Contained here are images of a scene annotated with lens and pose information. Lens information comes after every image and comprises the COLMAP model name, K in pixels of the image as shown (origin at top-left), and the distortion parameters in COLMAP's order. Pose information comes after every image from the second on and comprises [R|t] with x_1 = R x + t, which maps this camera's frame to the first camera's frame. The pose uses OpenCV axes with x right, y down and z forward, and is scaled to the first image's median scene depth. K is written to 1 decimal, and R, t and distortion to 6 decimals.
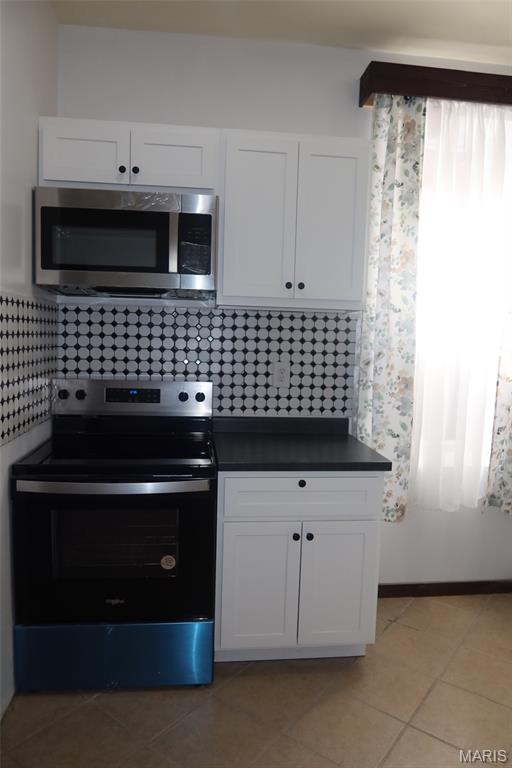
lens RADIAL K [[526.5, 0, 253.8], [0, 526.5, 384.8], [0, 0, 1]] dist [-0.025420, 0.009541]
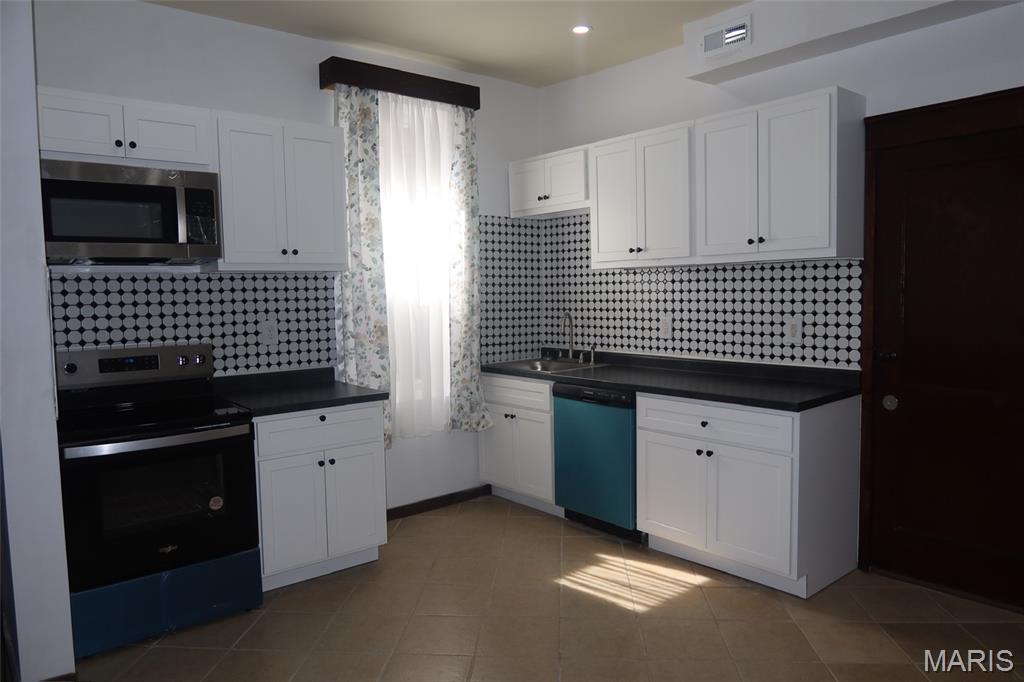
lens RADIAL K [[702.0, 0, 506.8], [0, 702.0, 343.4], [0, 0, 1]] dist [-0.025420, 0.009541]
pose [[0.836839, -0.086647, 0.540549, -0.325881], [0.091308, 0.995656, 0.018241, 0.021570], [-0.539781, 0.034092, 0.841115, -0.466932]]
